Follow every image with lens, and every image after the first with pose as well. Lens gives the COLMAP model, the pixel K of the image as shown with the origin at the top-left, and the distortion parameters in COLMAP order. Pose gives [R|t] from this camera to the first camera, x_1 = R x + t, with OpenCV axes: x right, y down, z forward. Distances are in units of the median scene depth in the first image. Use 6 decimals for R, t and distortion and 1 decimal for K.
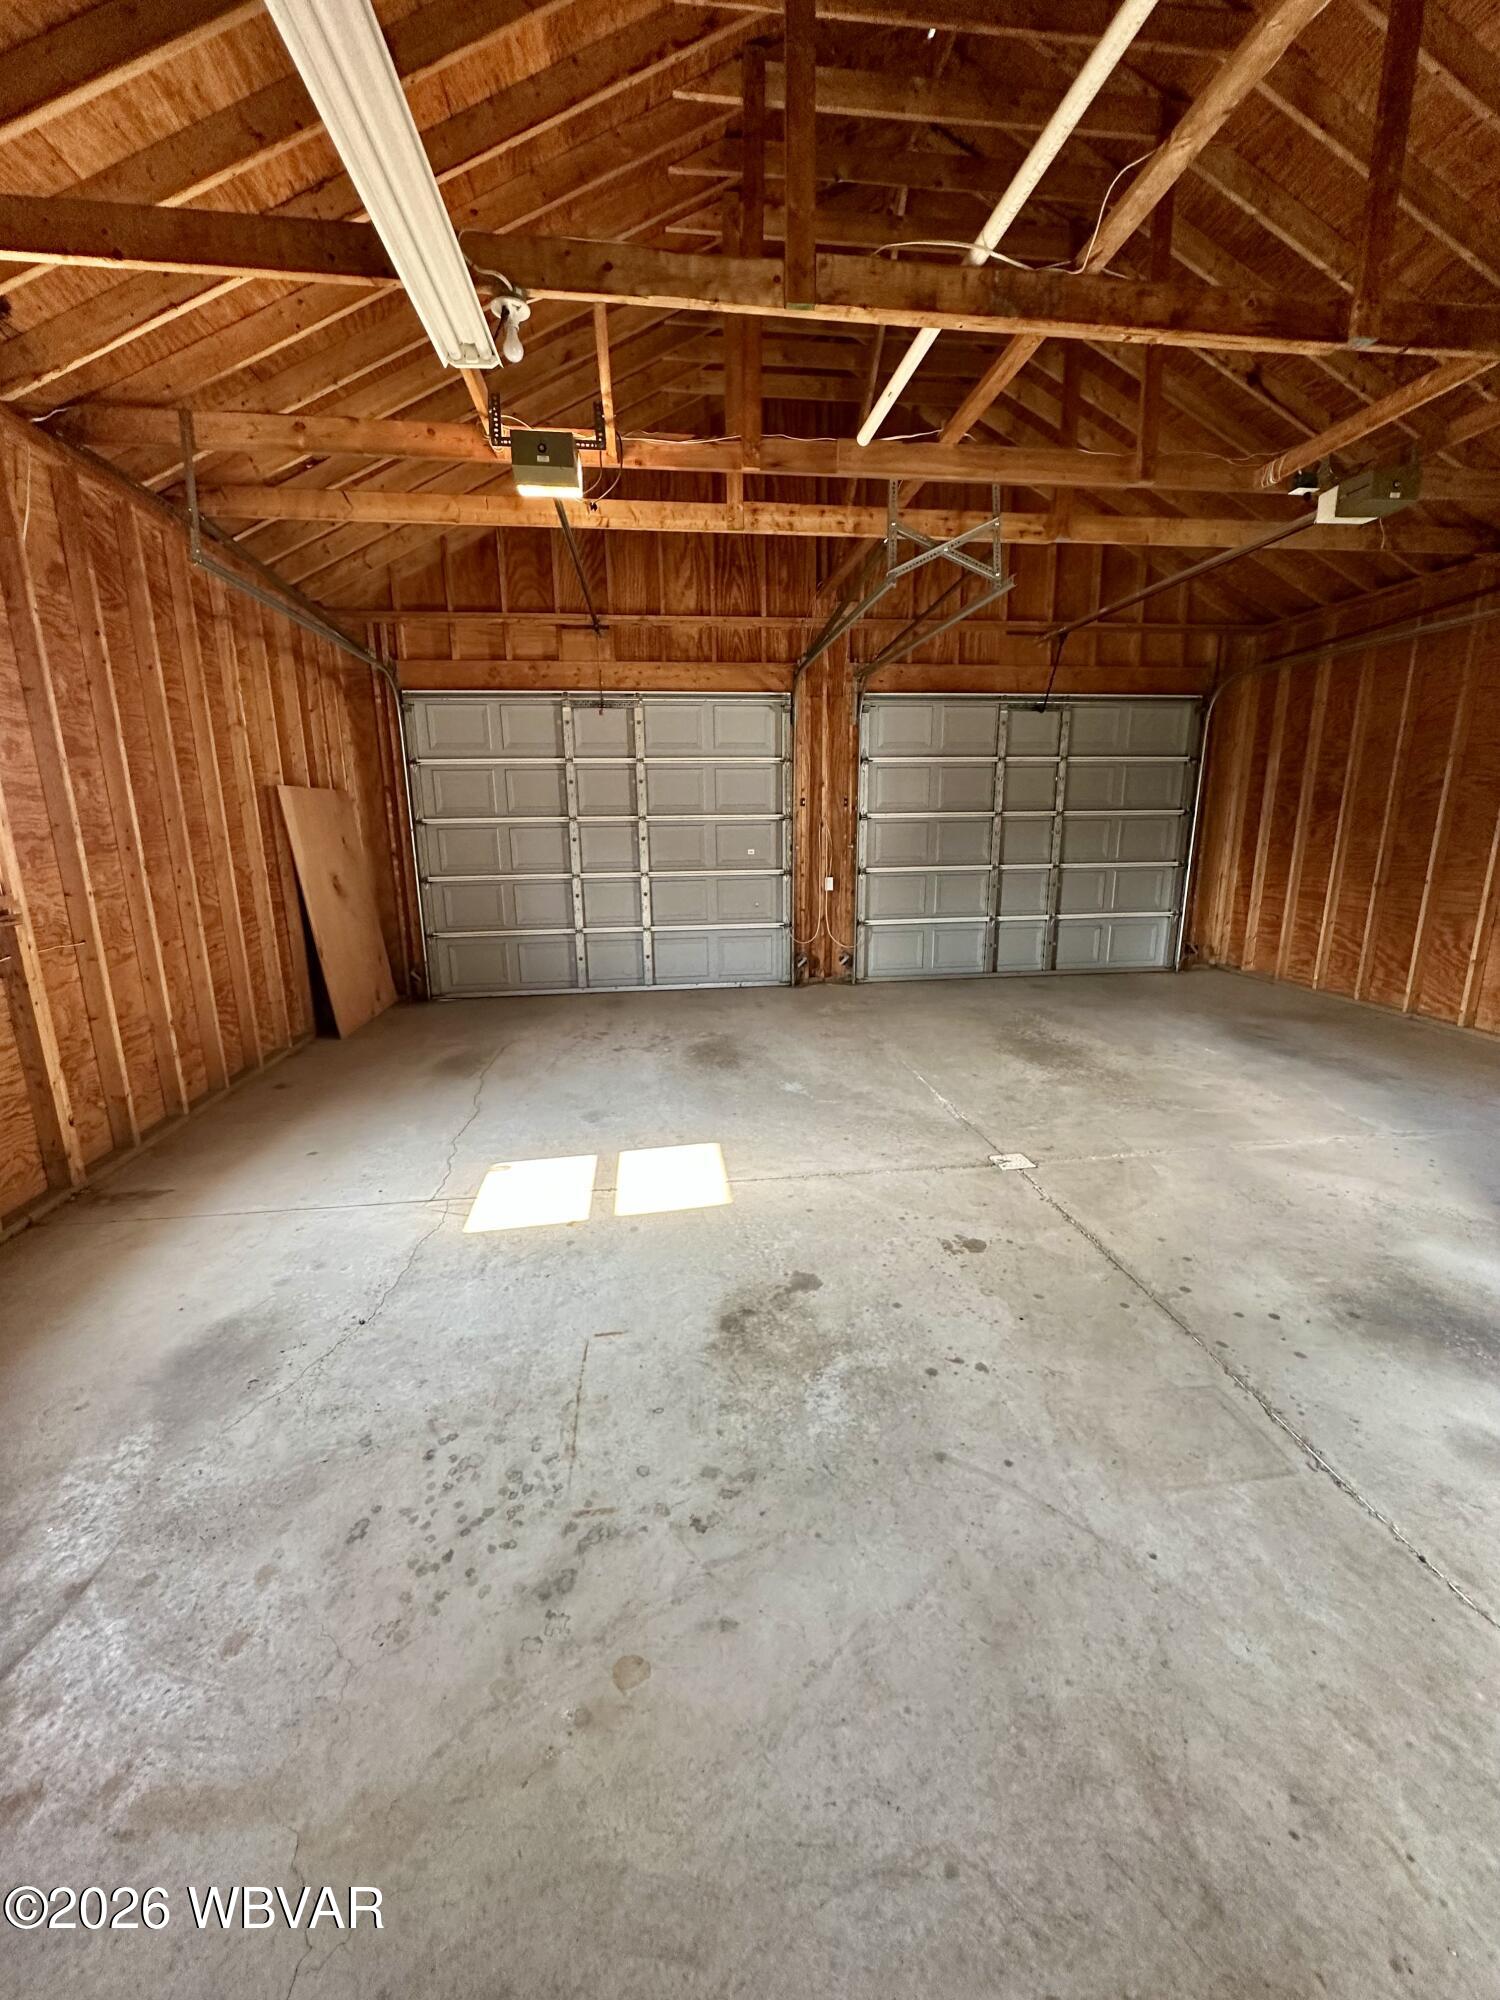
lens RADIAL K [[794.1, 0, 750.0], [0, 794.1, 1000.0], [0, 0, 1]] dist [-0.002925, 0.000472]
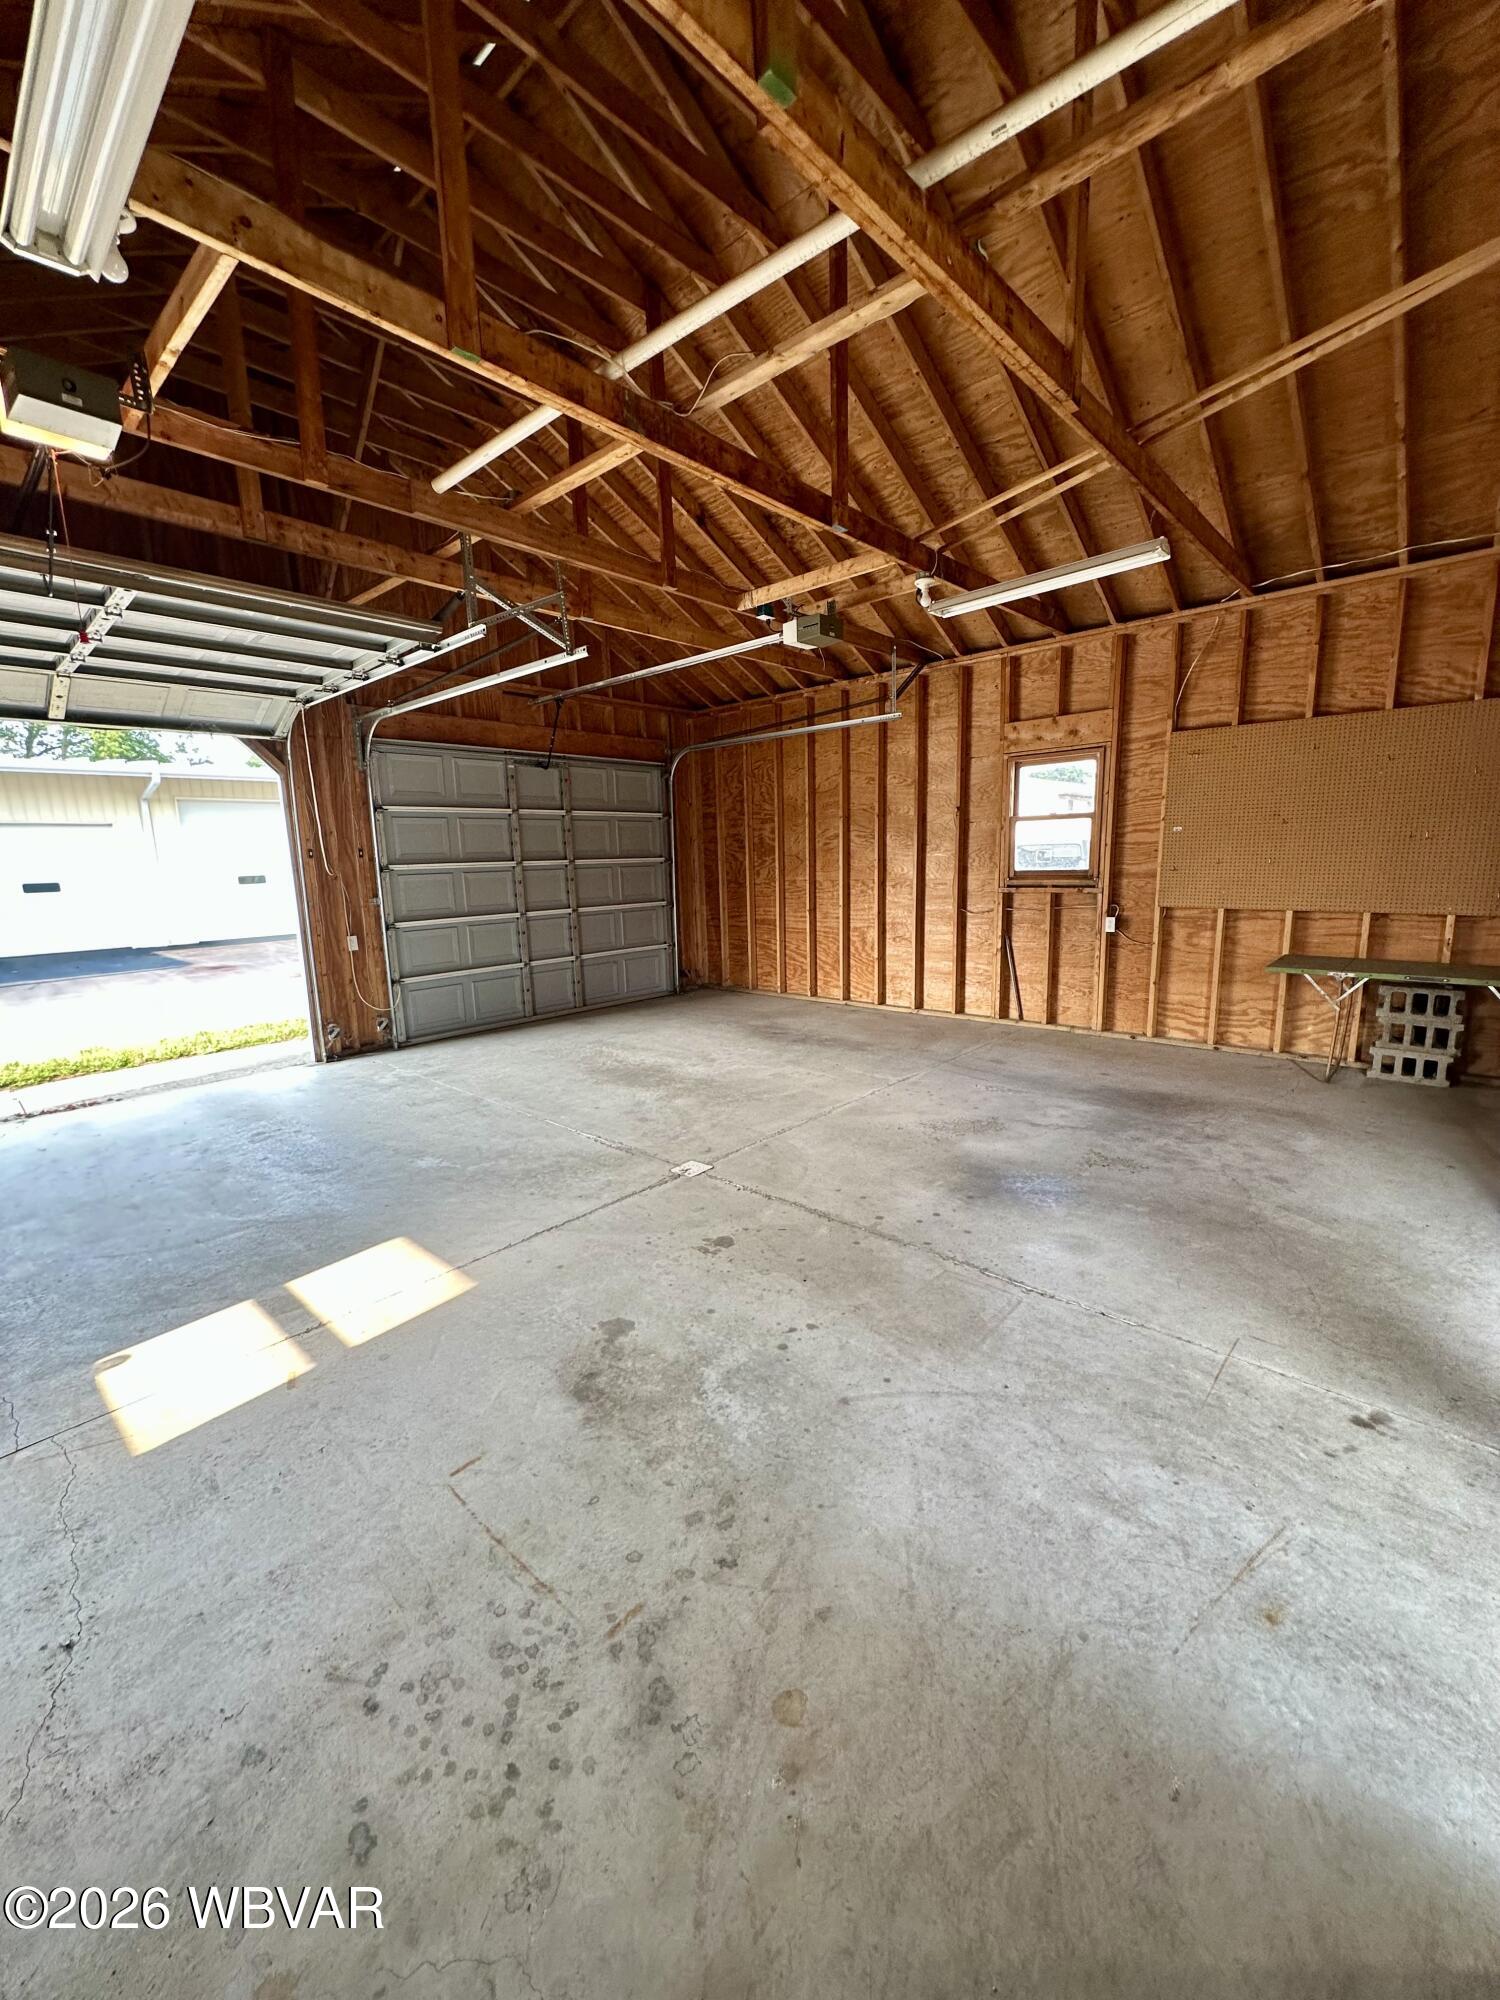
lens RADIAL K [[794.1, 0, 750.0], [0, 794.1, 1000.0], [0, 0, 1]] dist [-0.002925, 0.000472]
pose [[0.760223, -0.124536, 0.637614, -0.356722], [0.164871, 0.986307, -0.003933, -0.013418], [-0.628394, 0.108114, 0.770346, 0.087857]]
